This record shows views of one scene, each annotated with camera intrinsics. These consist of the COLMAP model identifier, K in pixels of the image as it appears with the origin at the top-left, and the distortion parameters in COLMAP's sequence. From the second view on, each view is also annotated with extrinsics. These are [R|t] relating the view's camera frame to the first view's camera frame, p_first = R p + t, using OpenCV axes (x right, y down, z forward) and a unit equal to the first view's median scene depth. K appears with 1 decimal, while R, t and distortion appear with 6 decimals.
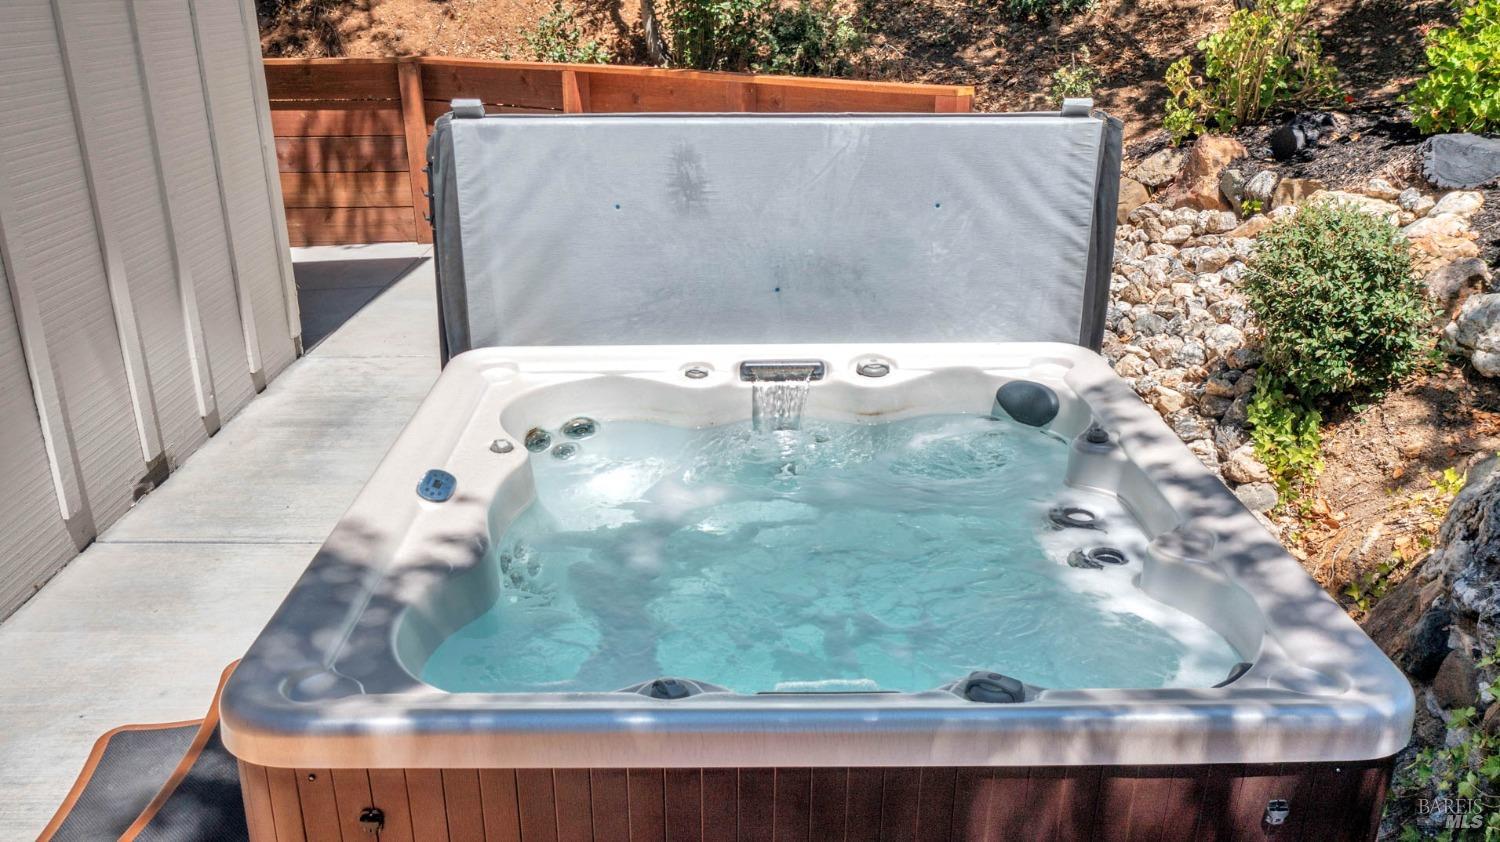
lens RADIAL K [[1177.6, 0, 747.8], [0, 1177.6, 418.7], [0, 0, 1]] dist [-0.007936, -0.001298]
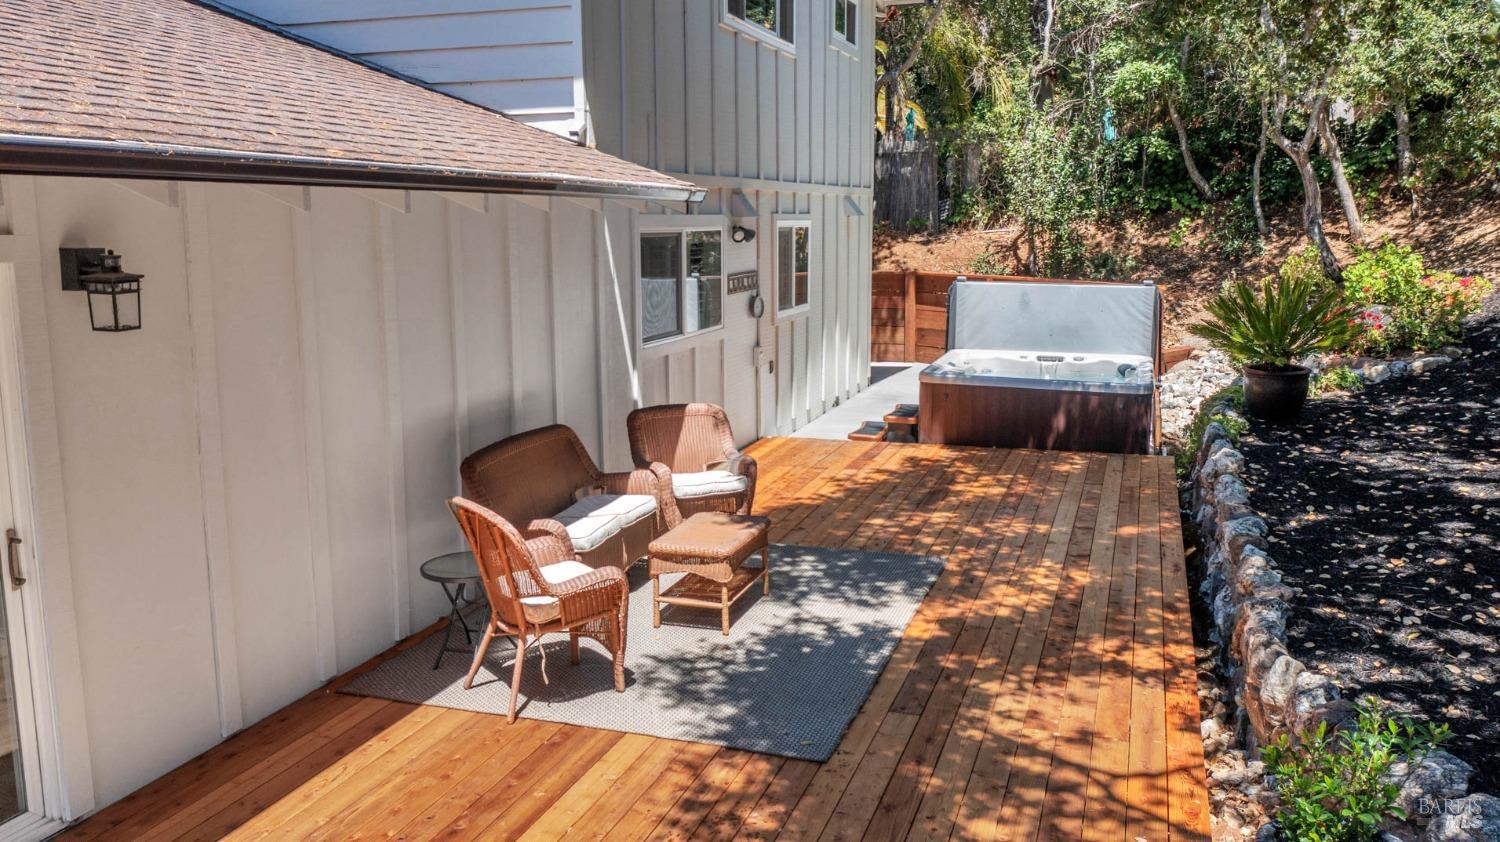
lens RADIAL K [[1177.6, 0, 750.1], [0, 1177.6, 420.1], [0, 0, 1]] dist [-0.007936, -0.001298]
pose [[0.942739, 0.063055, -0.327517, 0.139898], [-0.122955, 0.978510, -0.165530, 0.331134], [0.310041, 0.196322, 0.930232, -0.974918]]
